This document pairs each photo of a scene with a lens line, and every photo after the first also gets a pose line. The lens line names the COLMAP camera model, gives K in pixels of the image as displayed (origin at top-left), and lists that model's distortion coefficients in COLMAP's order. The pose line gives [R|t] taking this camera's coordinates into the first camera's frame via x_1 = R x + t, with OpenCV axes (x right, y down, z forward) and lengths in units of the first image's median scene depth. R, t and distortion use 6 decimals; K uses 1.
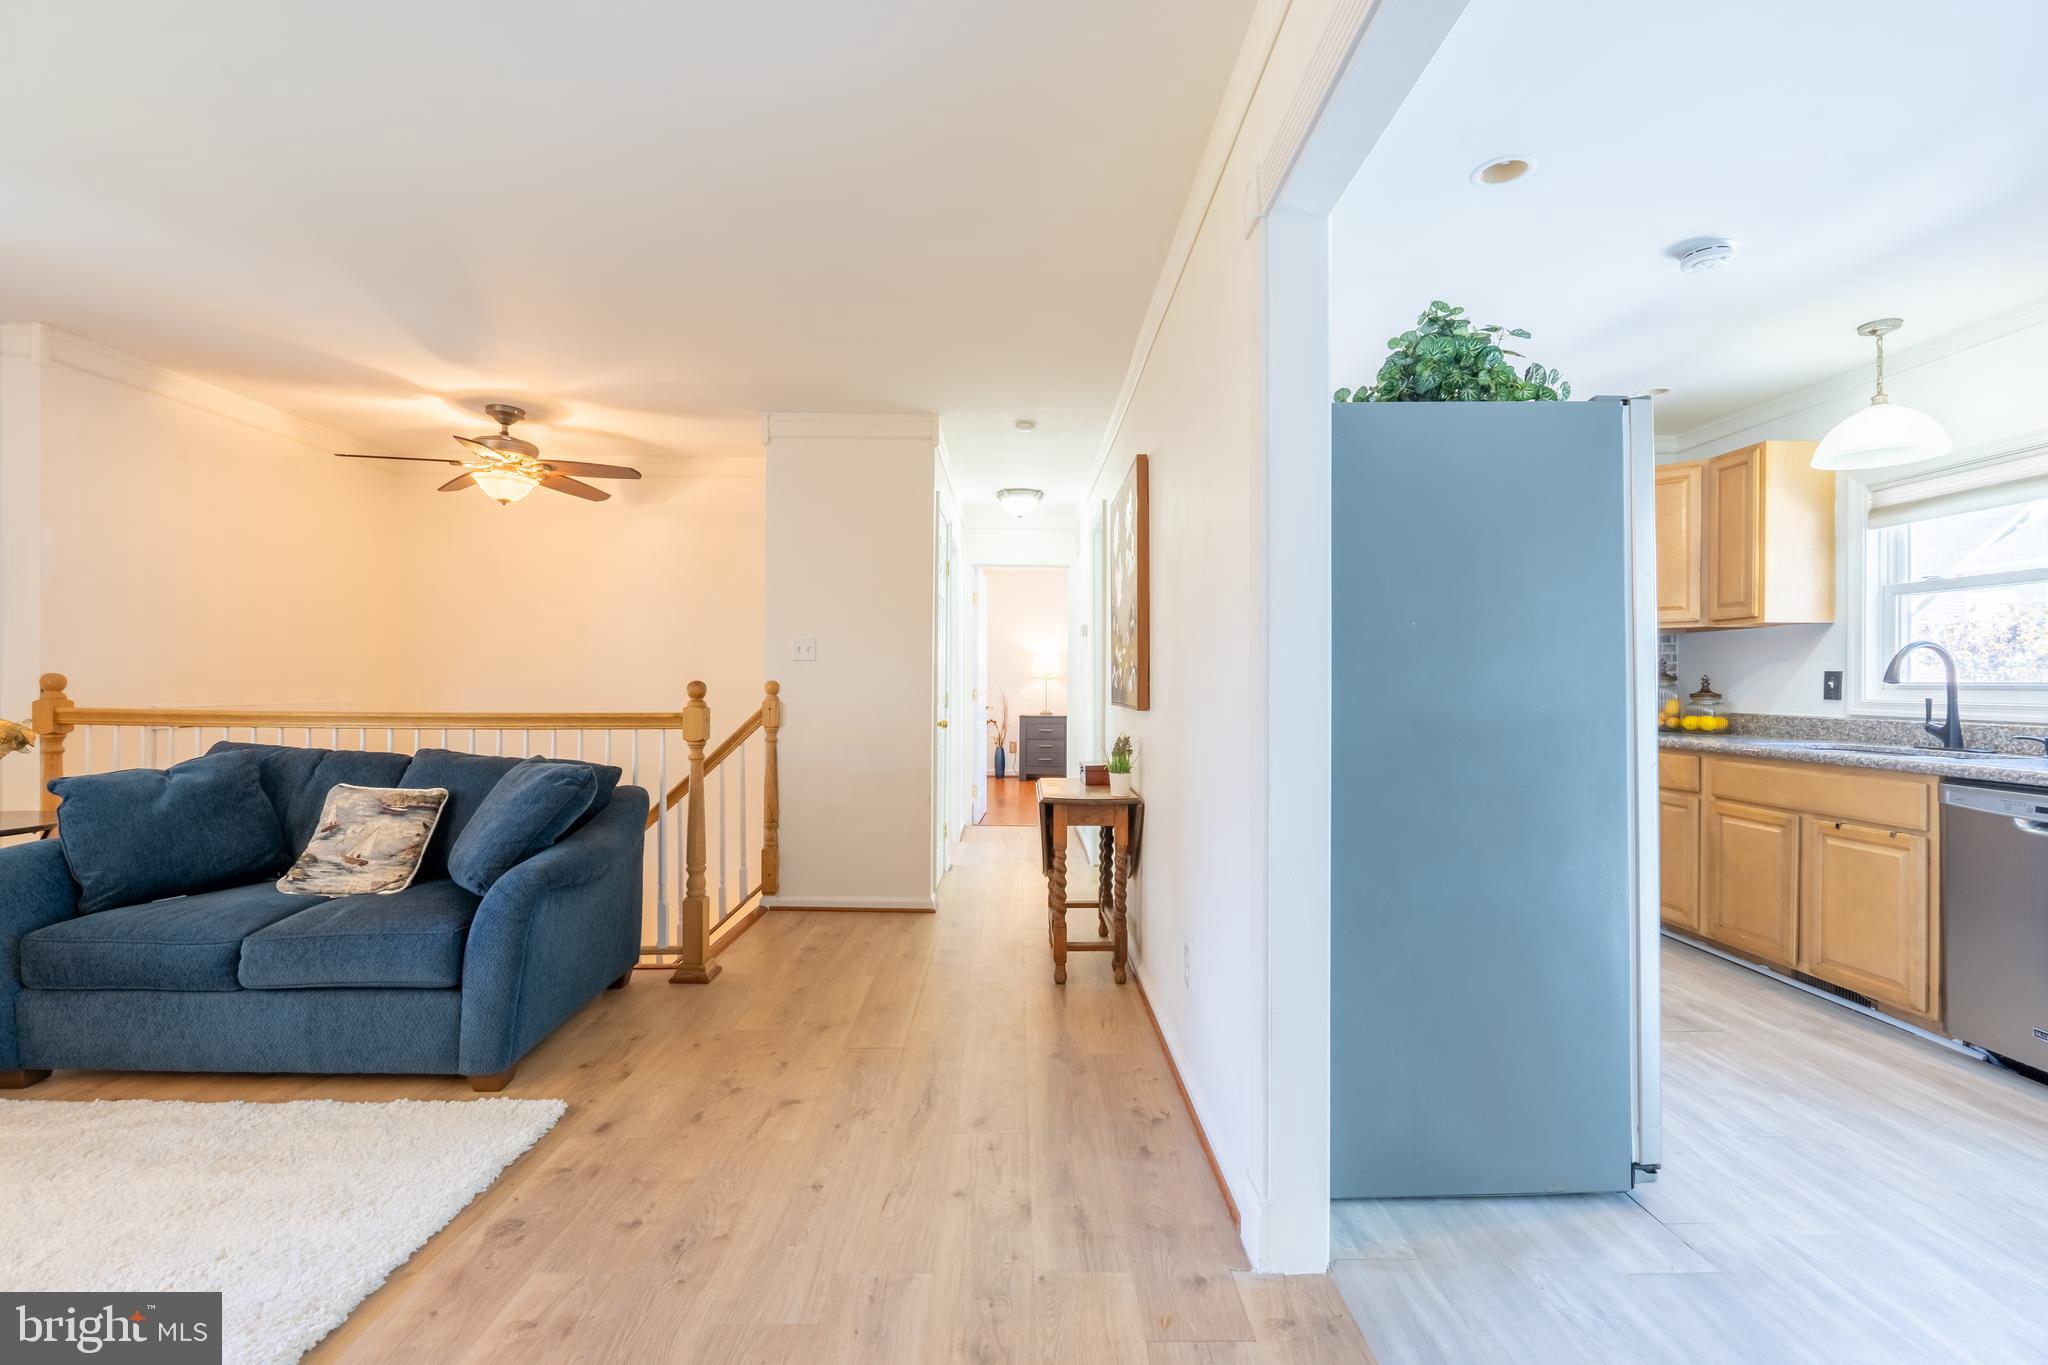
lens RADIAL K [[911.4, 0, 1018.9], [0, 911.4, 686.4], [0, 0, 1]] dist [-0.002656, -0.000459]
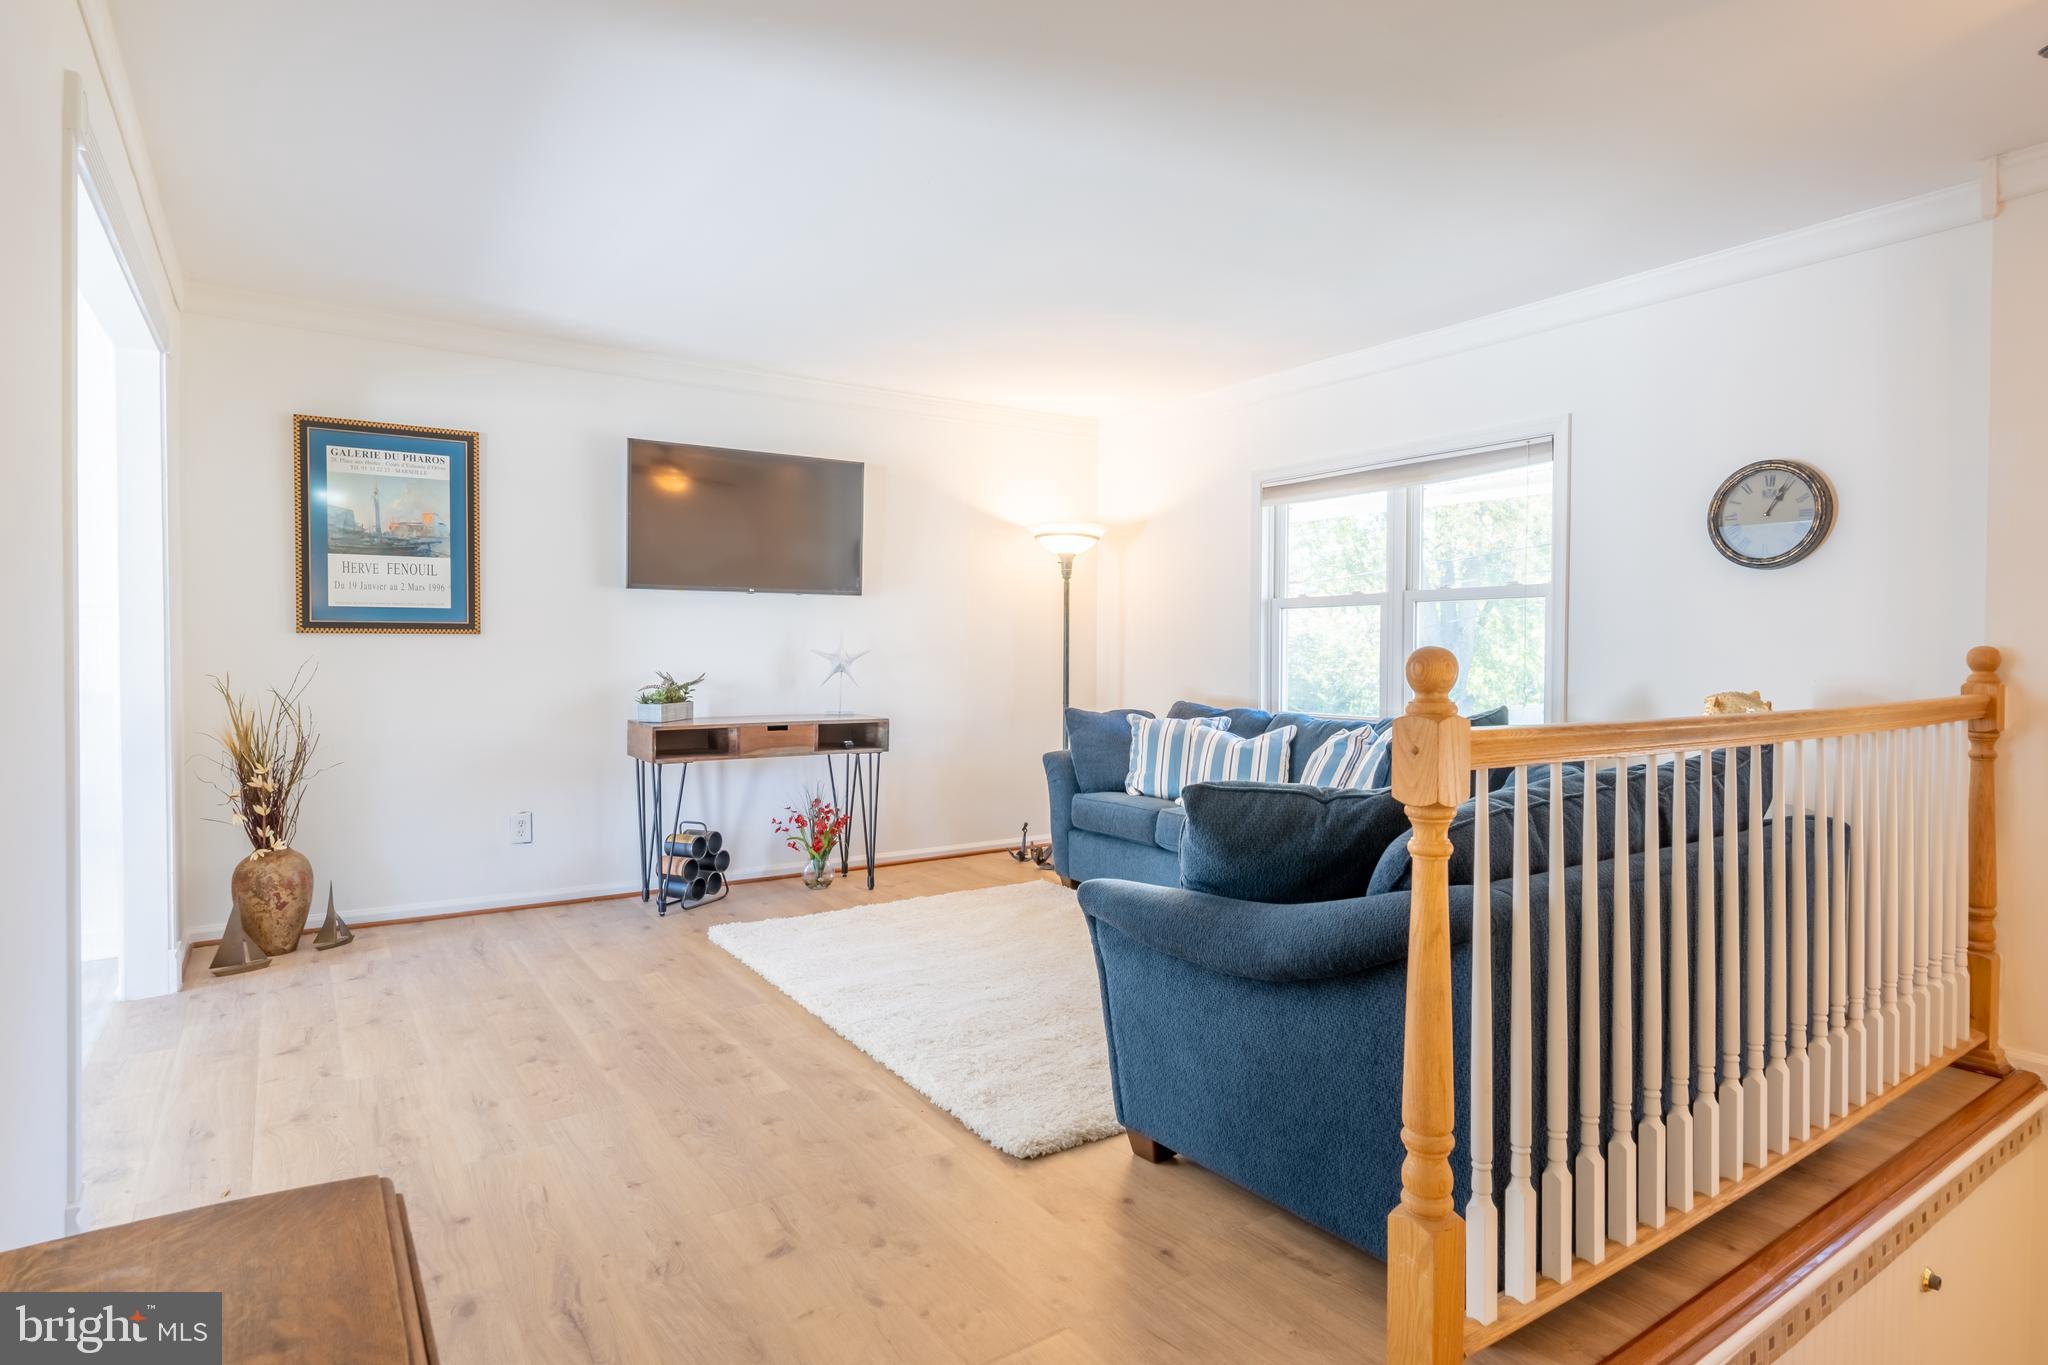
lens RADIAL K [[1074.5, 0, 1005.3], [0, 1074.5, 665.3], [0, 0, 1]] dist [-0.000680, -0.001330]
pose [[-0.831076, -0.000630, -0.556159, 0.058764], [-0.011265, 0.999813, 0.015702, -0.005170], [0.556045, 0.019315, -0.830927, 1.655699]]
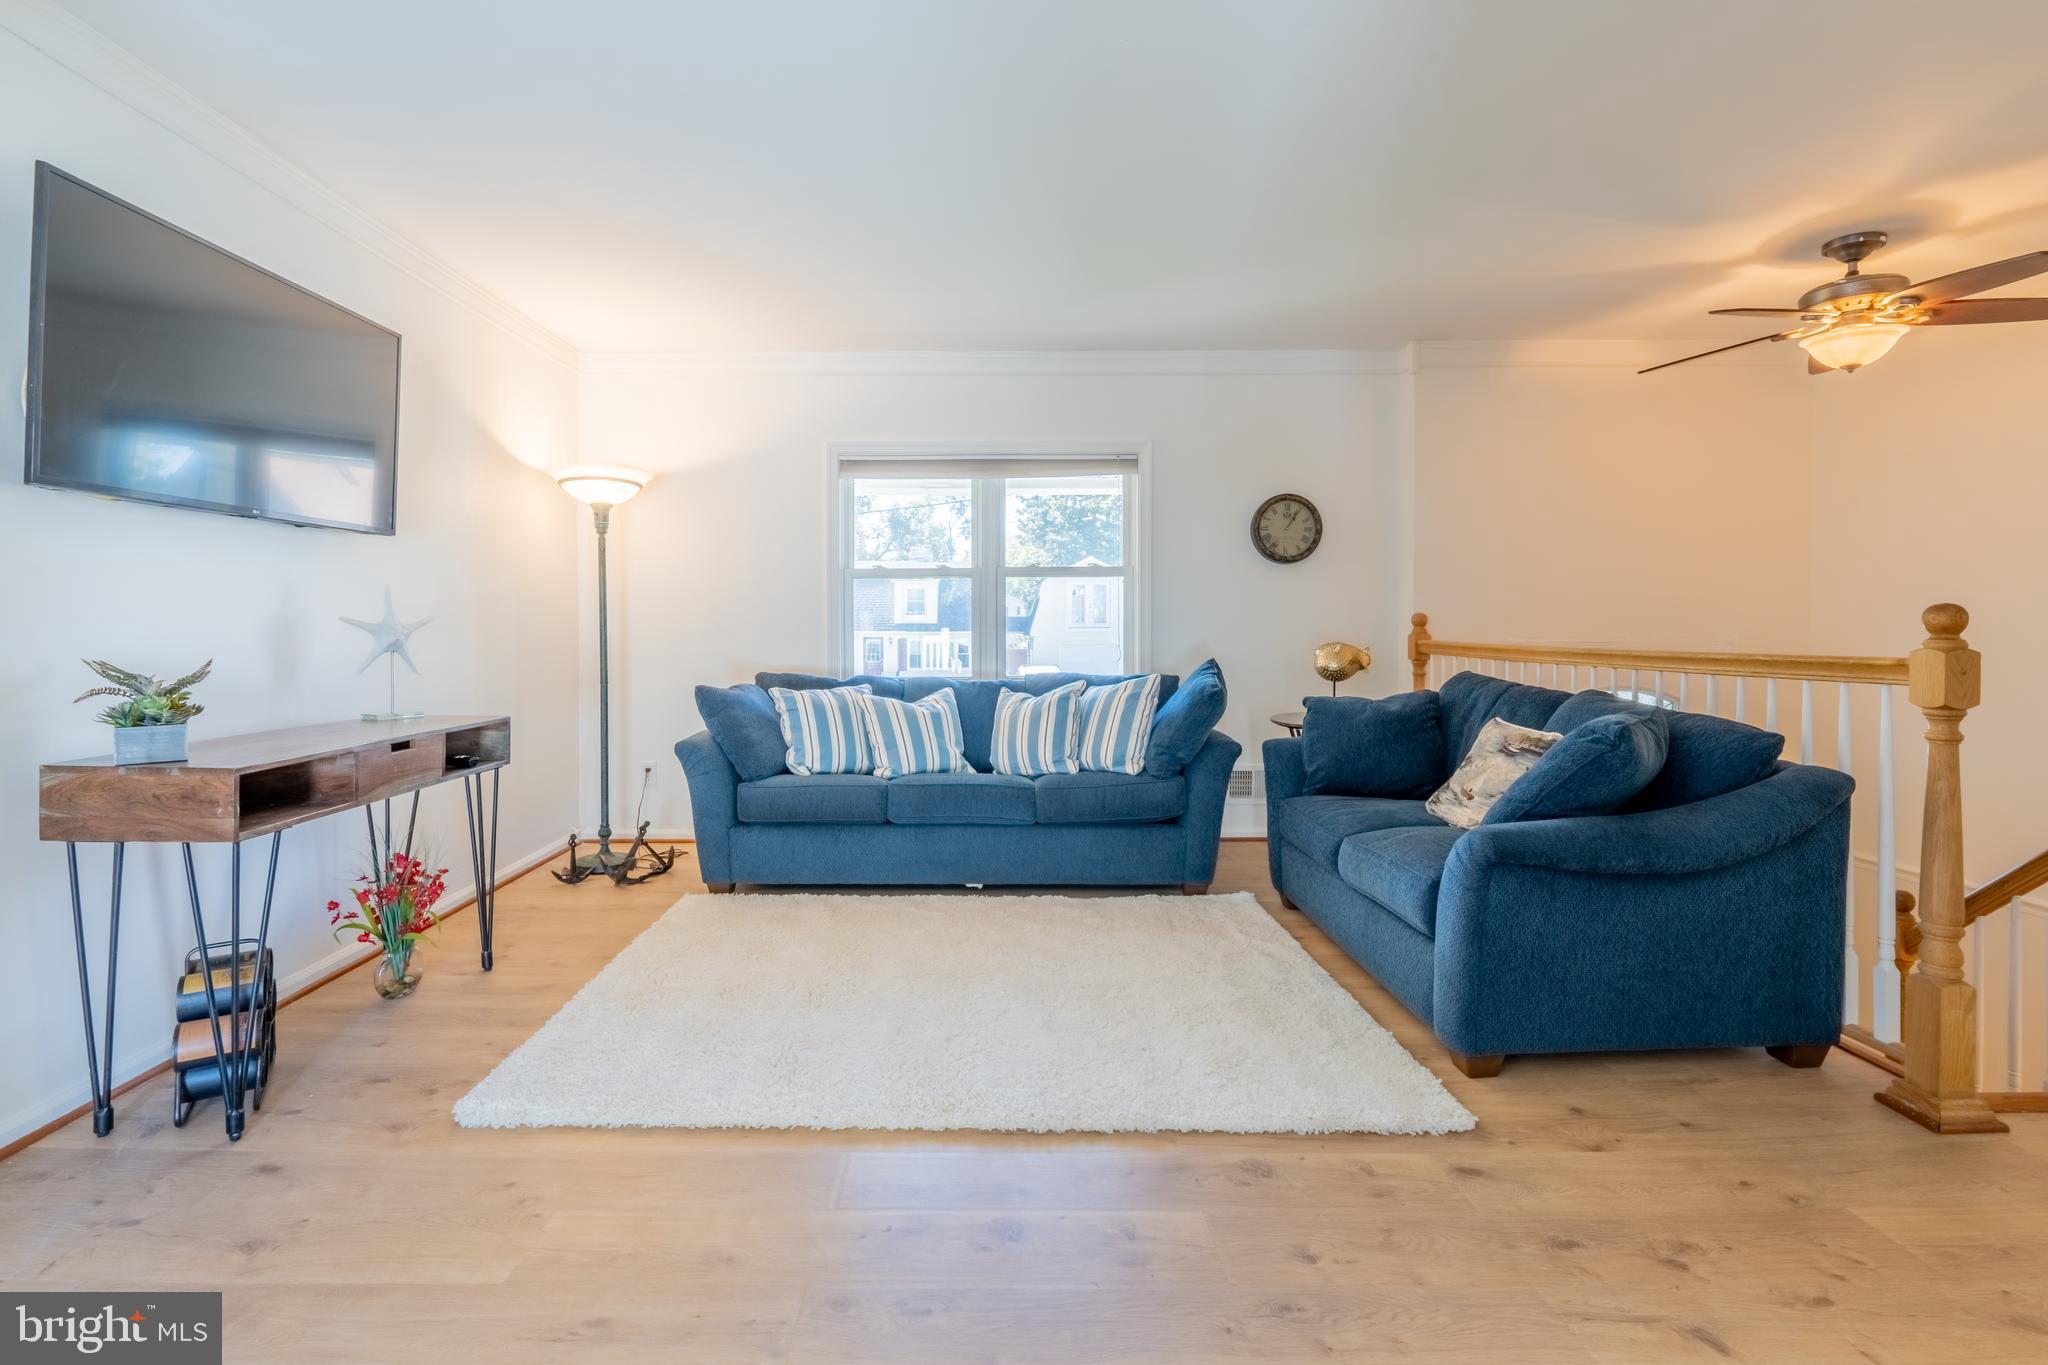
lens RADIAL K [[911.4, 0, 980.4], [0, 911.4, 648.2], [0, 0, 1]] dist [-0.002656, -0.000459]
pose [[-0.009171, 0.018388, -0.999789, 0.289097], [-0.002029, 0.999829, 0.018408, 0.016147], [0.999956, 0.002198, -0.009132, 0.515198]]
